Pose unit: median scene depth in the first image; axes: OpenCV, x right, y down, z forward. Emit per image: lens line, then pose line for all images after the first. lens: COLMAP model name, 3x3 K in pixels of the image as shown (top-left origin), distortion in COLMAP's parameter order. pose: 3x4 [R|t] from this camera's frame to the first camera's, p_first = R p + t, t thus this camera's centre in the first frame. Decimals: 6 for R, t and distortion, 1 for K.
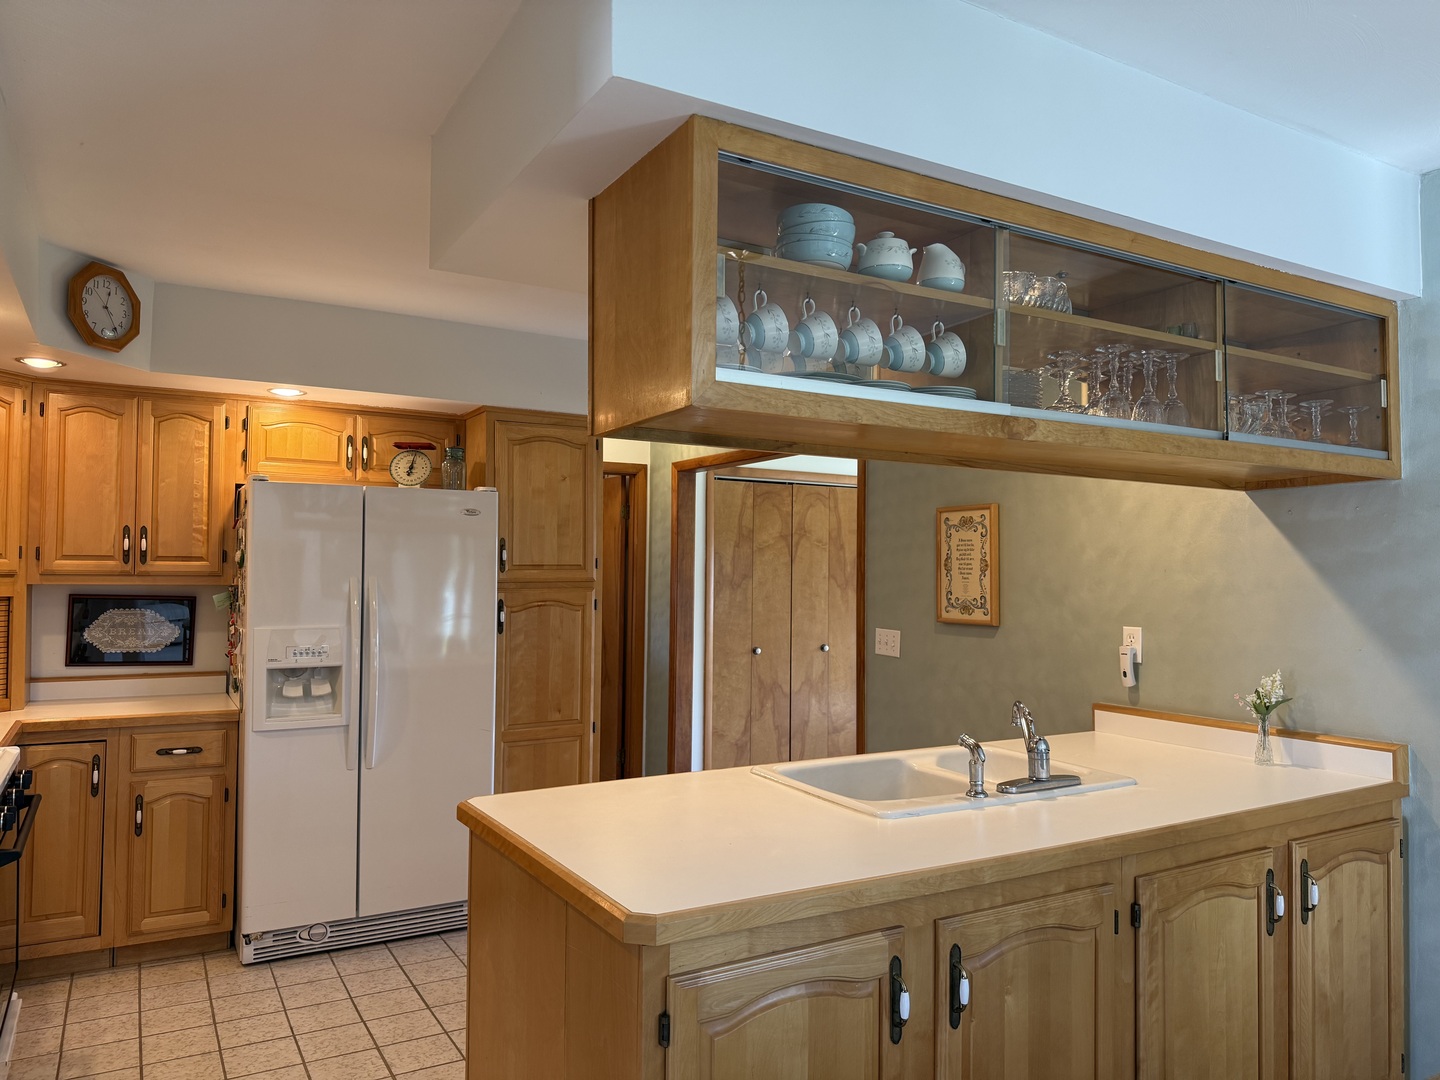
lens RADIAL K [[1017.8, 0, 724.6], [0, 1017.8, 535.3], [0, 0, 1]] dist [0.072677, -0.120018]
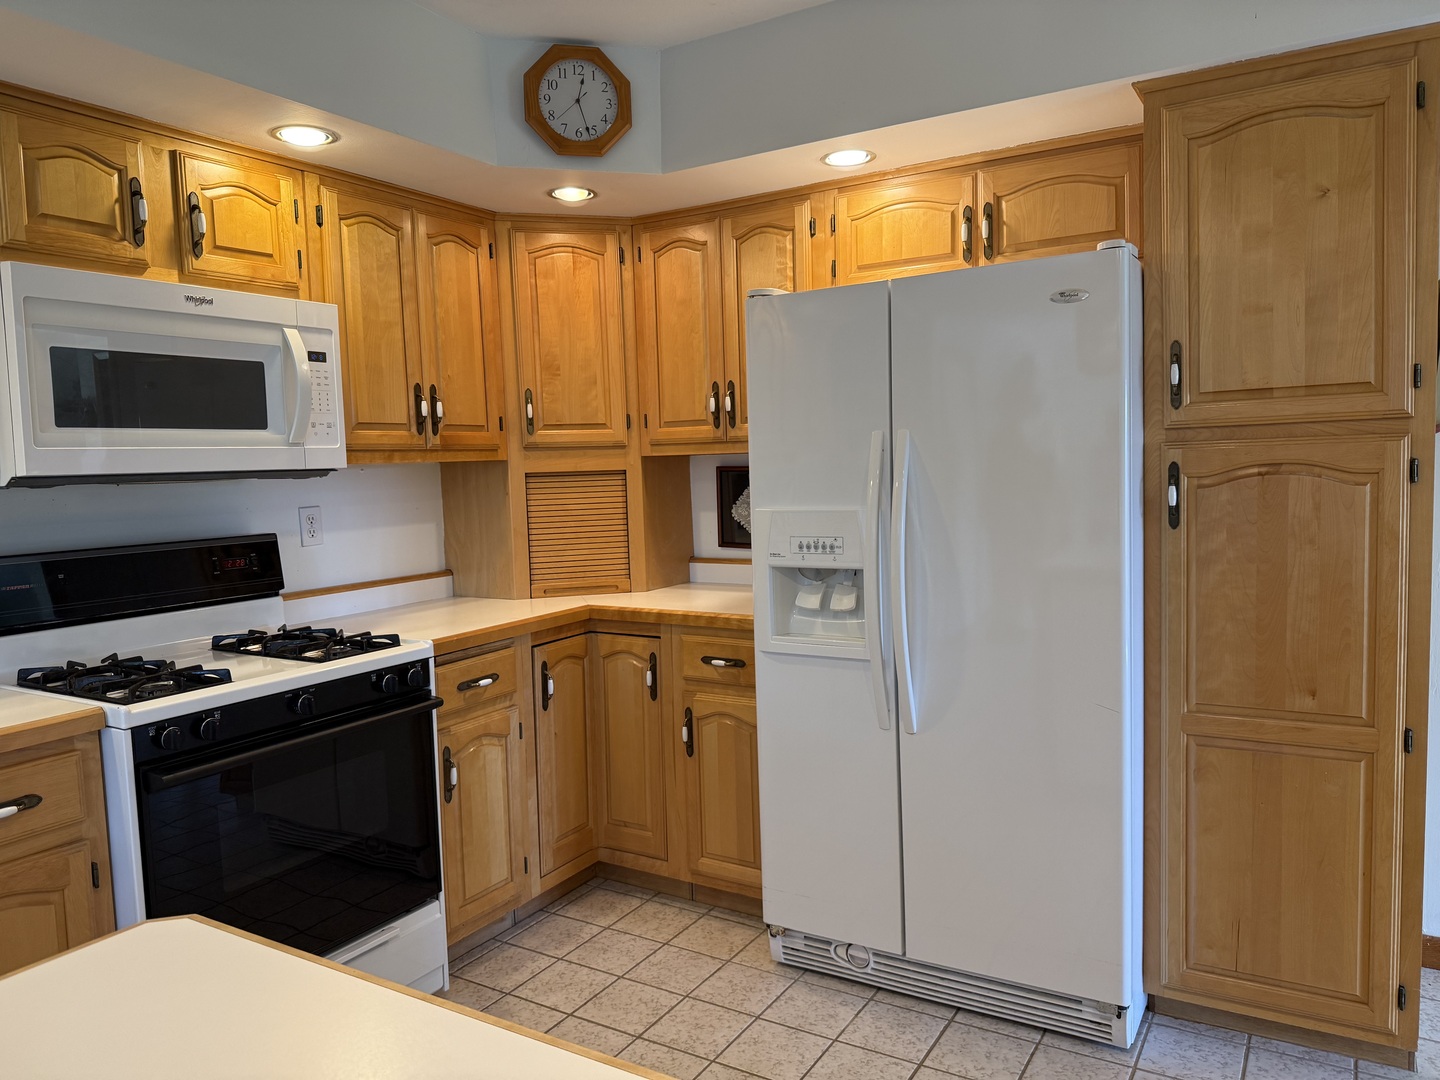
lens RADIAL K [[1010.3, 0, 726.3], [0, 1010.3, 543.7], [0, 0, 1]] dist [0.043541, -0.049496]
pose [[0.479982, 0.049980, -0.875853, 0.134617], [0.064392, 0.993676, 0.091991, 0.045368], [0.874912, -0.100551, 0.473729, 0.602801]]
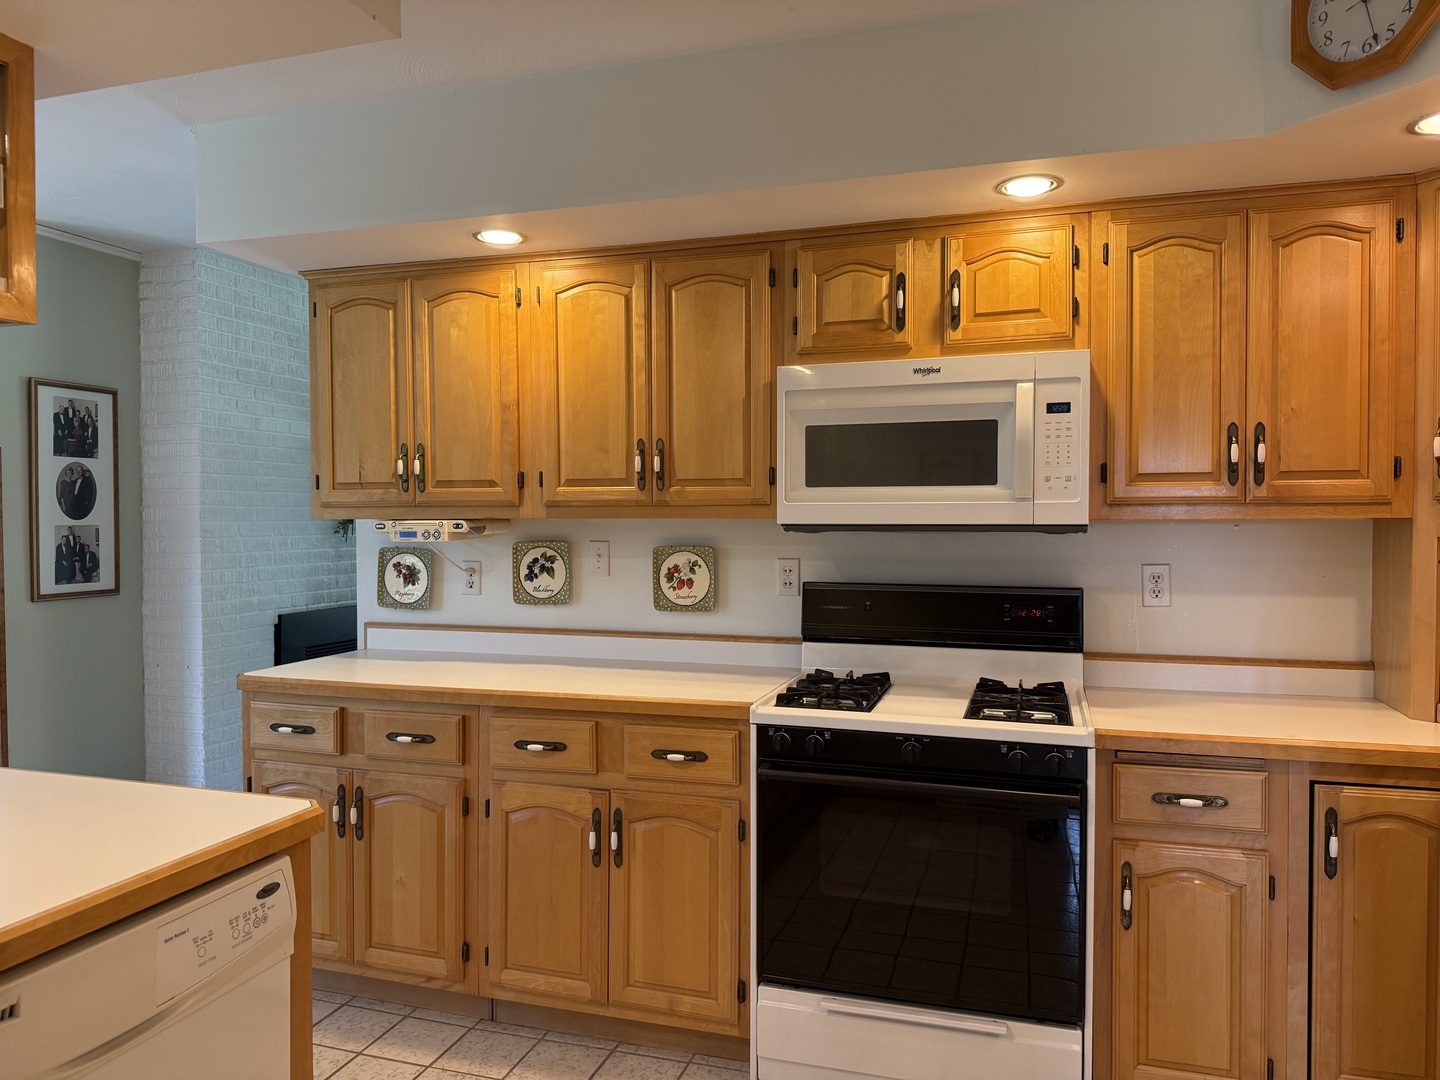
lens RADIAL K [[1012.0, 0, 720.0], [0, 1012.0, 540.0], [0, 0, 1]] dist [0.068688, -0.093183]
pose [[-0.735833, 0.005256, -0.677142, 0.009892], [0.017829, 0.999774, -0.011614, 0.053975], [0.676928, -0.020618, -0.735761, 1.006905]]
